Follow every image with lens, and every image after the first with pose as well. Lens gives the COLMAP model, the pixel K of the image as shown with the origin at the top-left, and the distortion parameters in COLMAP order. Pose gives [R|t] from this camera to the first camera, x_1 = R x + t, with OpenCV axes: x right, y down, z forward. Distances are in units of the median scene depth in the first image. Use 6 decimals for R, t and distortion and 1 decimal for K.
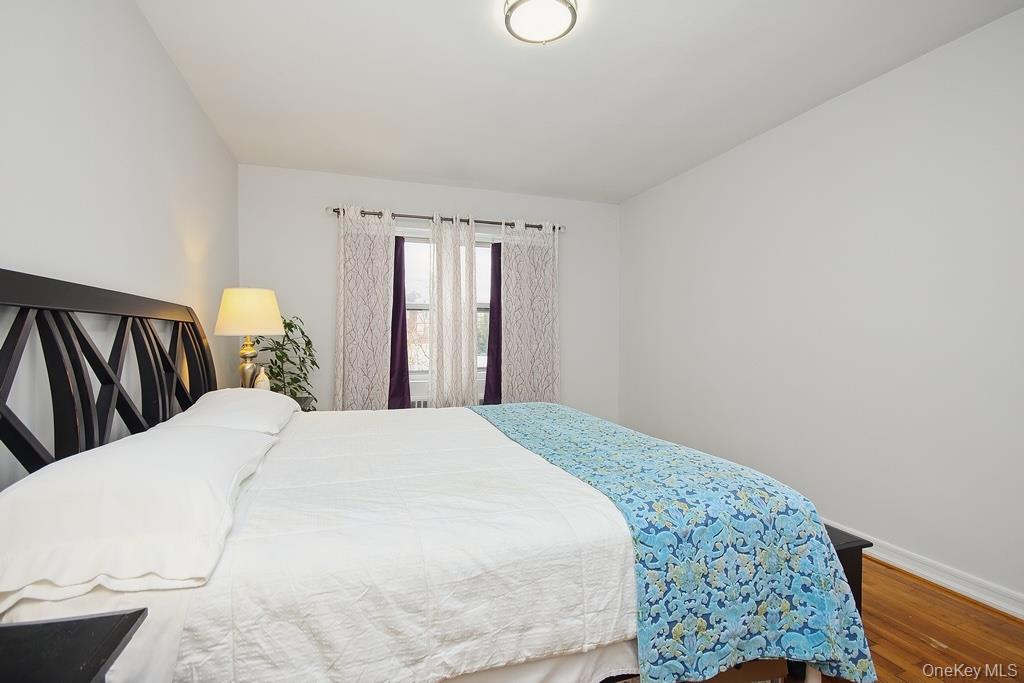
lens RADIAL K [[473.1, 0, 517.2], [0, 473.1, 342.4], [0, 0, 1]] dist [0.009027, -0.003457]
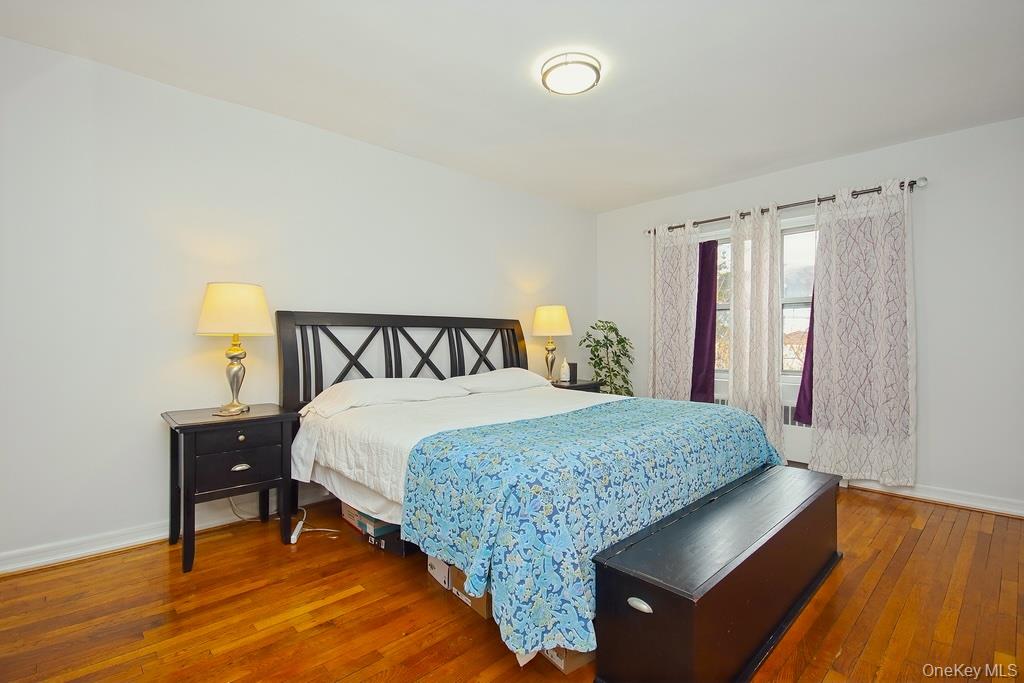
lens RADIAL K [[473.1, 0, 508.7], [0, 473.1, 343.7], [0, 0, 1]] dist [0.009027, -0.003457]
pose [[0.414274, 0.008676, -0.910111, 0.556525], [-0.007042, 0.999955, 0.006327, 0.000705], [0.910125, 0.003788, 0.414316, 0.171354]]
